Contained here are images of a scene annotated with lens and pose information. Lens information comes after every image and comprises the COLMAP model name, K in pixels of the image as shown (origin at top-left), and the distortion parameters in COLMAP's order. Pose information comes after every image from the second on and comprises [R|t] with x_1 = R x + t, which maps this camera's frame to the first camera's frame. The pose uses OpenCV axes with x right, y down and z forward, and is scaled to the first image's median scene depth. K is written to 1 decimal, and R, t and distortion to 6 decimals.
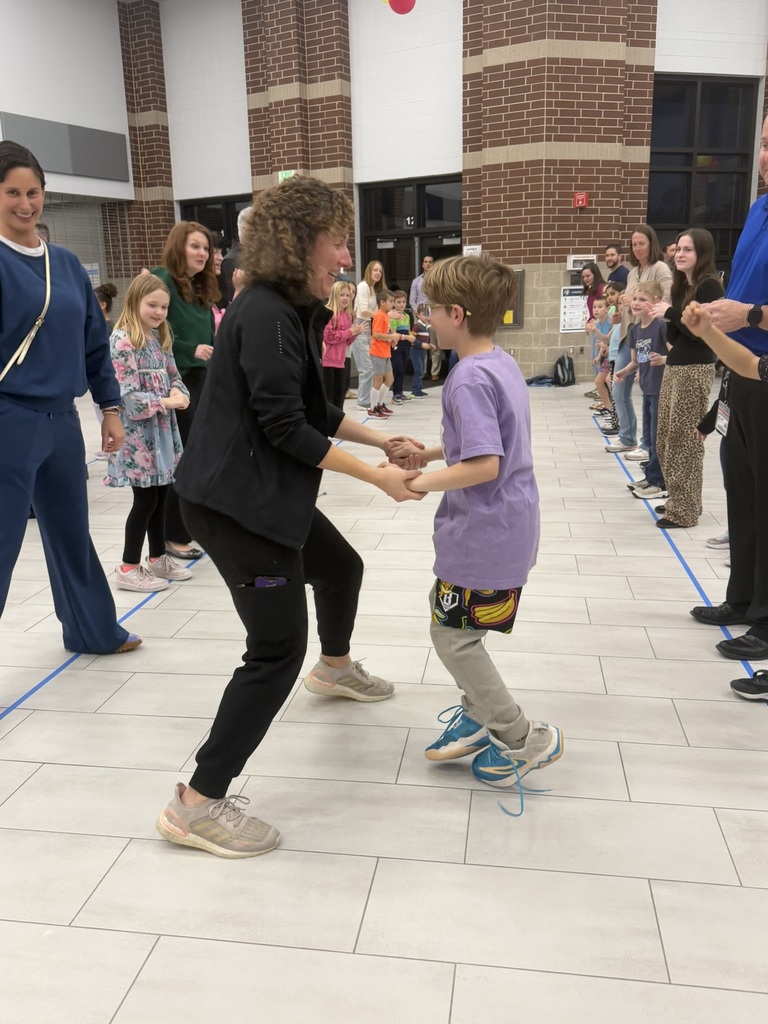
lens RADIAL K [[853.1, 0, 385.8], [0, 853.1, 512.2], [0, 0, 1]] dist [0.042732, -0.013551]
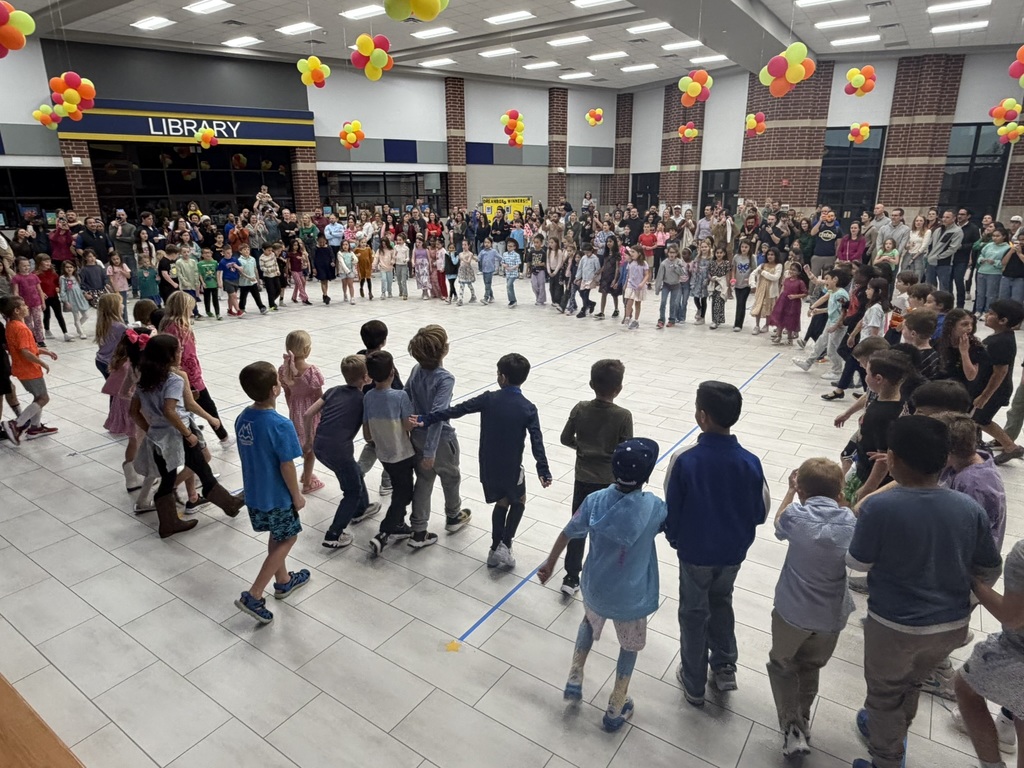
lens RADIAL K [[630.7, 0, 514.1], [0, 630.7, 381.6], [0, 0, 1]] dist [-0.002922, 0.000023]
pose [[0.903291, 0.132799, -0.407958, 0.300447], [-0.113346, 0.990971, 0.071615, 0.146053], [0.413785, -0.018448, 0.910188, -0.876403]]
